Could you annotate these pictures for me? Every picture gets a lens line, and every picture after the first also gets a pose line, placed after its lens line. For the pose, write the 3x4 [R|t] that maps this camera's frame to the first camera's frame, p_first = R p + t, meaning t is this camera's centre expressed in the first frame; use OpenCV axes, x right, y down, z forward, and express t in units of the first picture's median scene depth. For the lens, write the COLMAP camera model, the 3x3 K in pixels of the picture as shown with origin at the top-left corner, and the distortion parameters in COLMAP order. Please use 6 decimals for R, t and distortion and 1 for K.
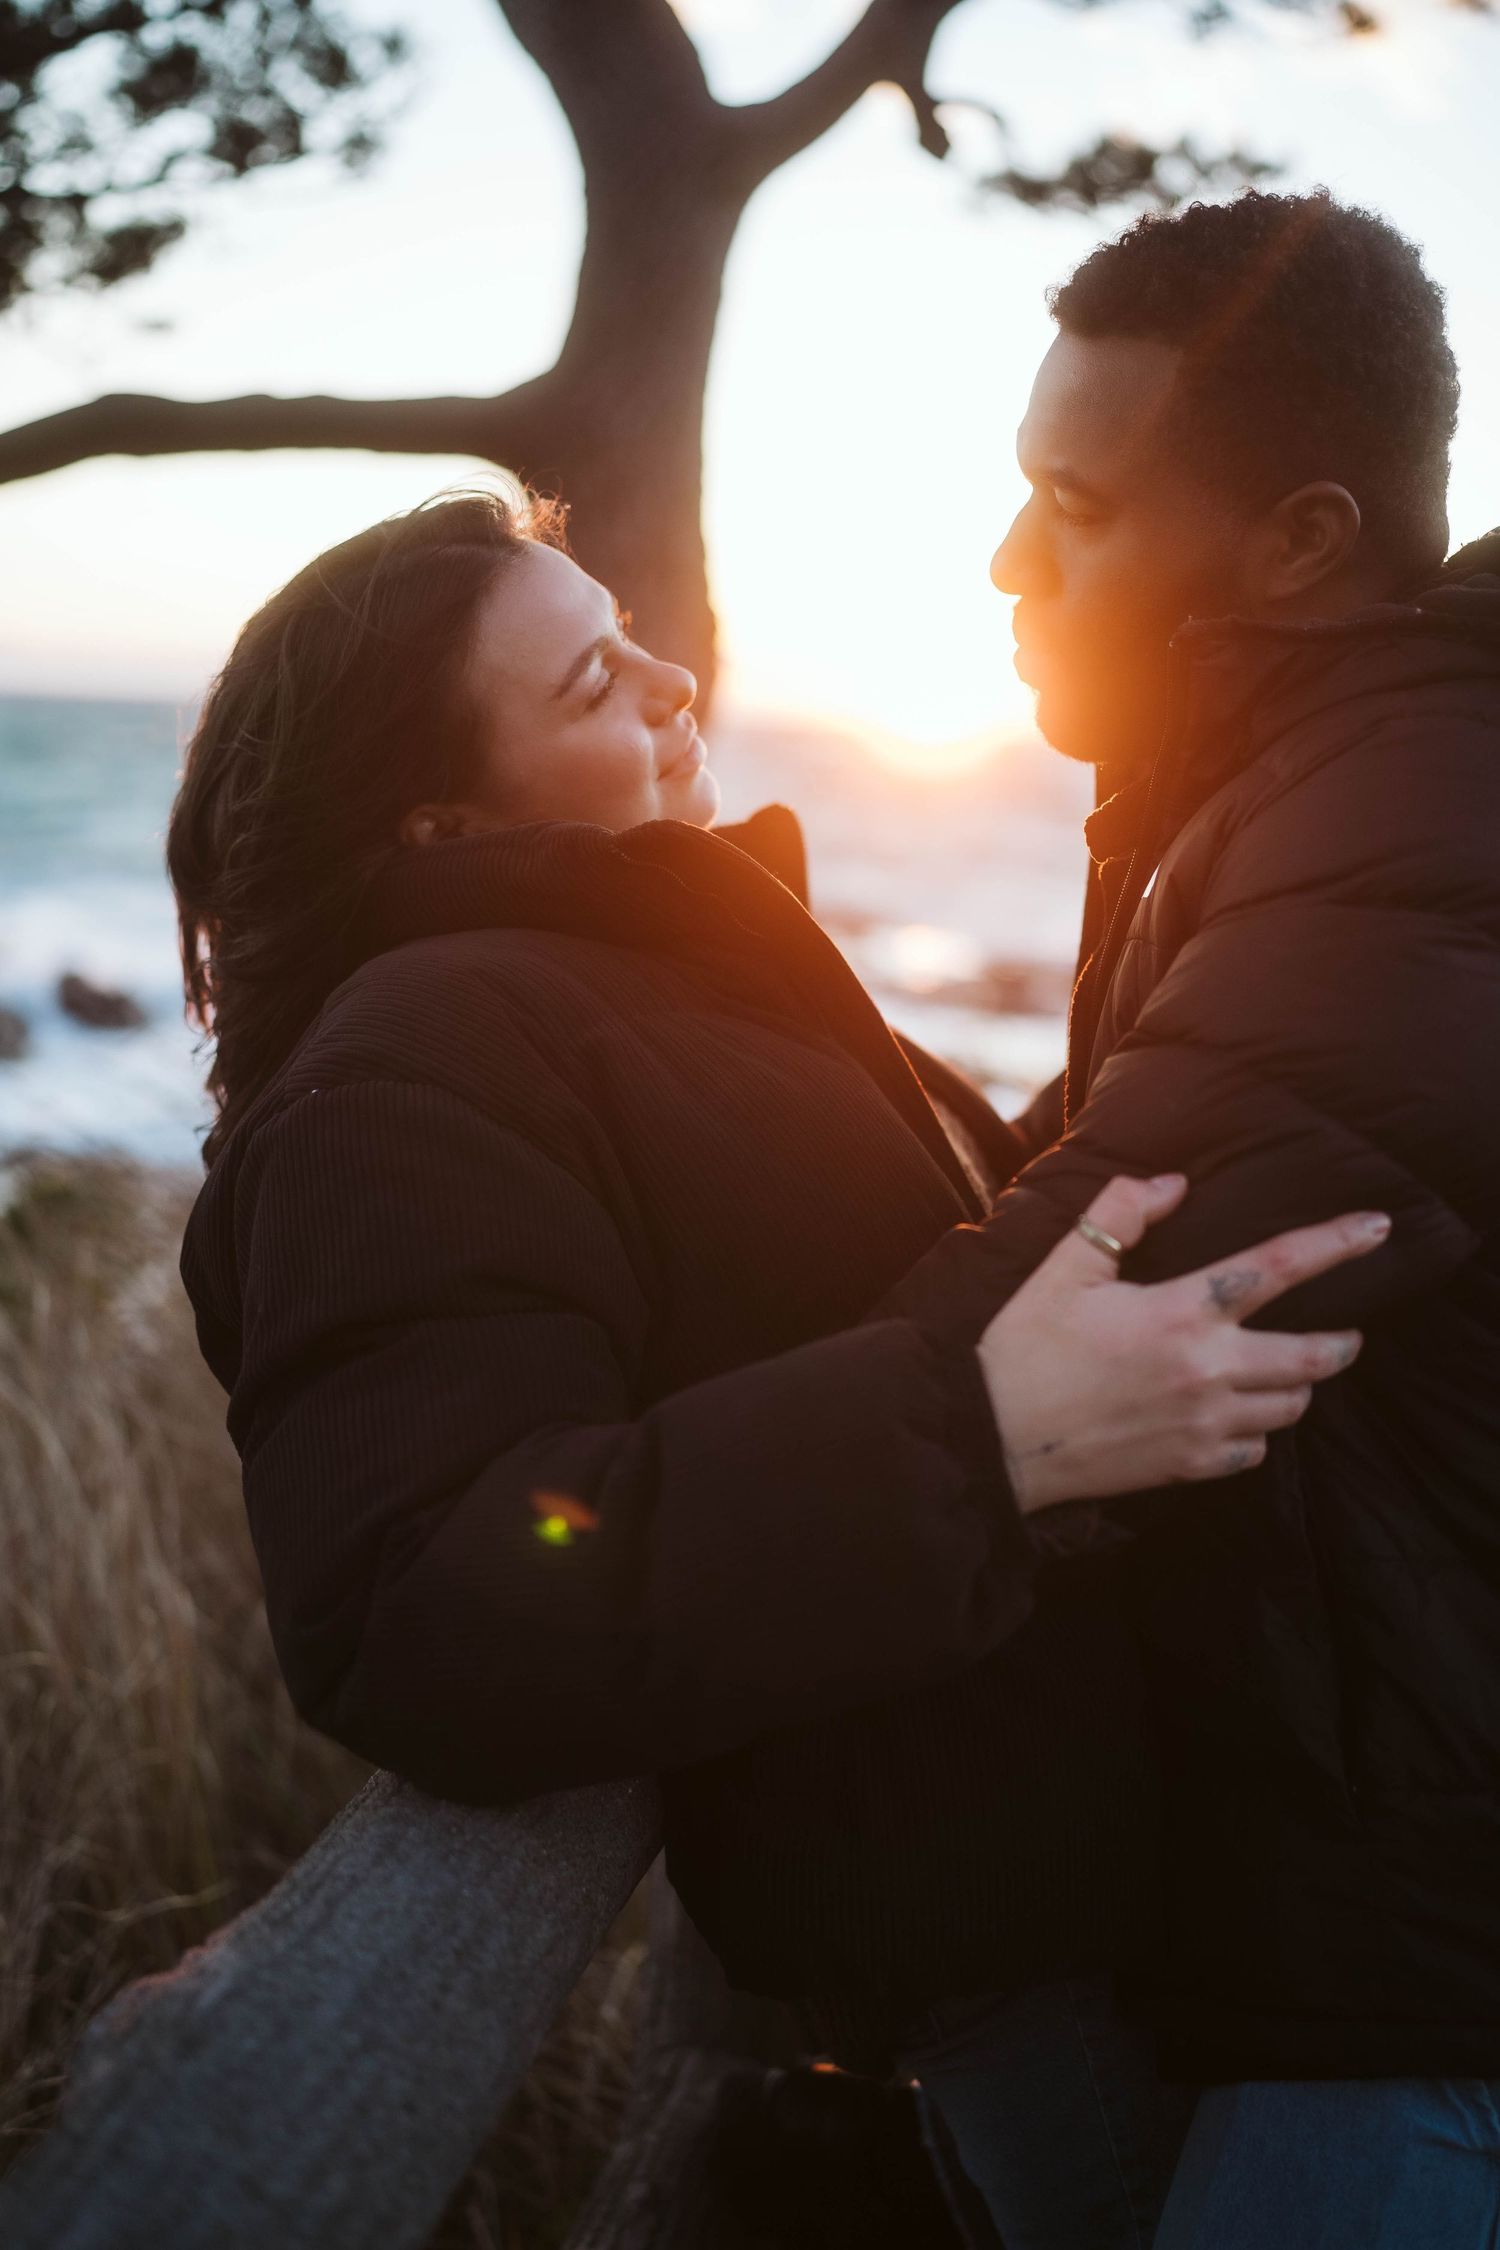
lens RADIAL K [[2228.6, 0, 750.0], [0, 2228.6, 1125.0], [0, 0, 1]] dist [-0.207125, 0.264424]
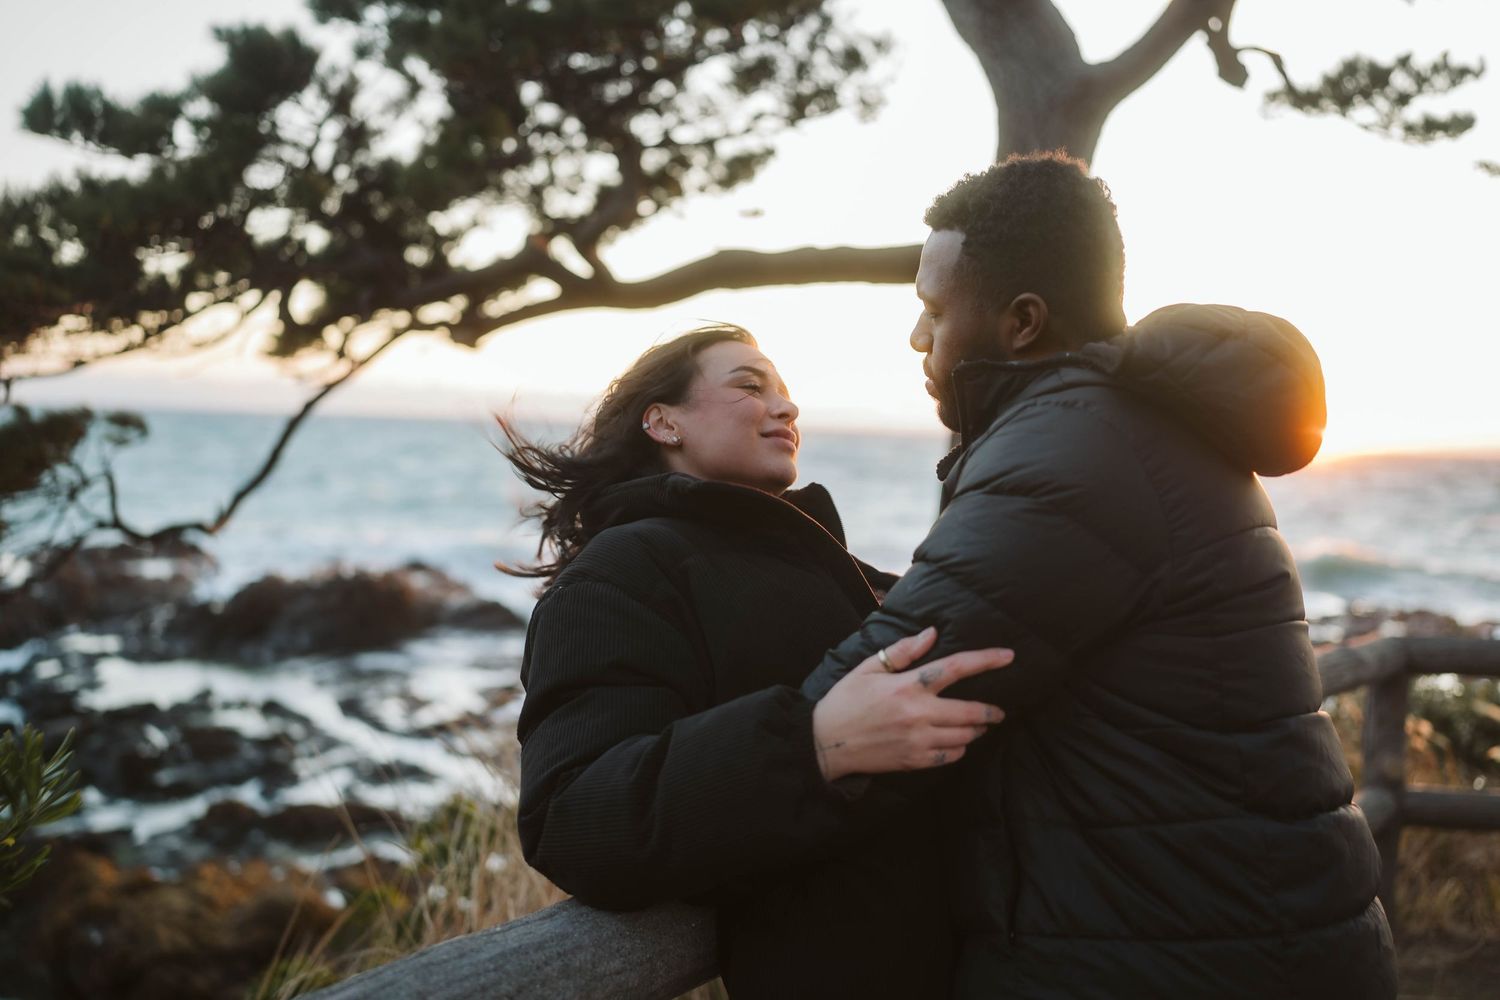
lens RADIAL K [[1517.1, 0, 750.0], [0, 1517.1, 500.0], [0, 0, 1]] dist [-0.265250, 0.291093]
pose [[0.951935, -0.009932, -0.306139, 0.084106], [-0.035877, 0.988979, -0.143644, 0.020676], [0.304192, 0.147723, 0.941087, -0.071932]]
